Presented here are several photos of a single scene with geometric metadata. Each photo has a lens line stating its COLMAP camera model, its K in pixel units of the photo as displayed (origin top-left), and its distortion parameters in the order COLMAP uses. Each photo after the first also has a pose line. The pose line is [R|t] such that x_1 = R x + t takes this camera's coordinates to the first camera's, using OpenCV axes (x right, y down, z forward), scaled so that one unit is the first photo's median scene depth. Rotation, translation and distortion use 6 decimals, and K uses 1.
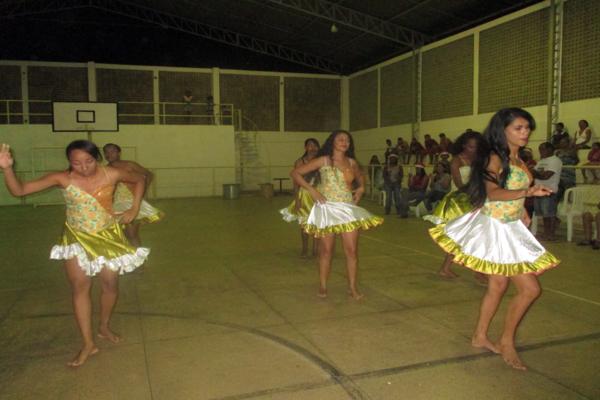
lens RADIAL K [[517.3, 0, 297.2], [0, 517.3, 180.1], [0, 0, 1]] dist [-0.009800, -0.011337]
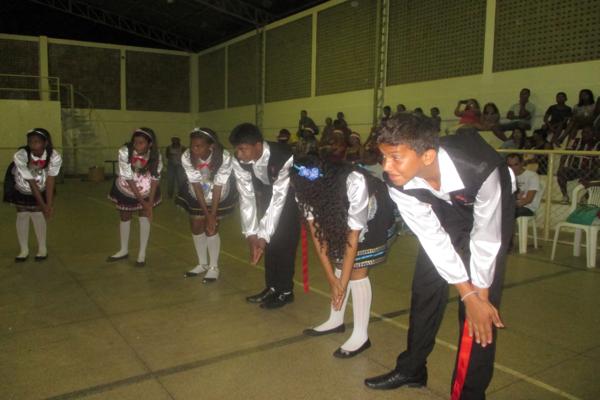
lens RADIAL K [[517.3, 0, 297.2], [0, 517.3, 180.1], [0, 0, 1]] dist [-0.009800, -0.011337]
pose [[0.974227, -0.003078, 0.225550, 0.072857], [-0.004064, 0.999505, 0.031191, 0.001051], [-0.225535, -0.031303, 0.973732, 0.032866]]
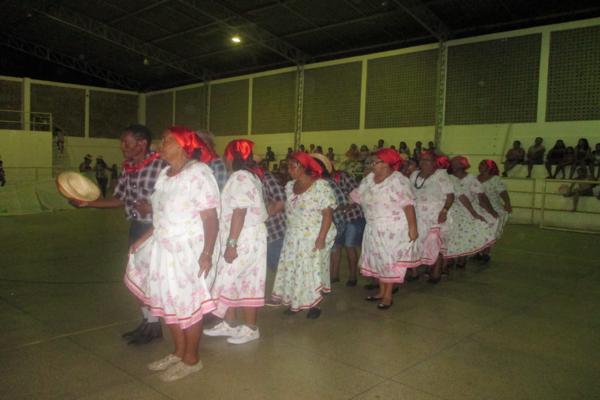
lens RADIAL K [[523.4, 0, 302.9], [0, 523.4, 183.4], [0, 0, 1]] dist [-0.006708, -0.008510]
pose [[0.893464, 0.010253, 0.449018, -0.138389], [-0.008959, 0.999947, -0.005007, 0.011746], [-0.449046, 0.000450, 0.893509, -0.292803]]
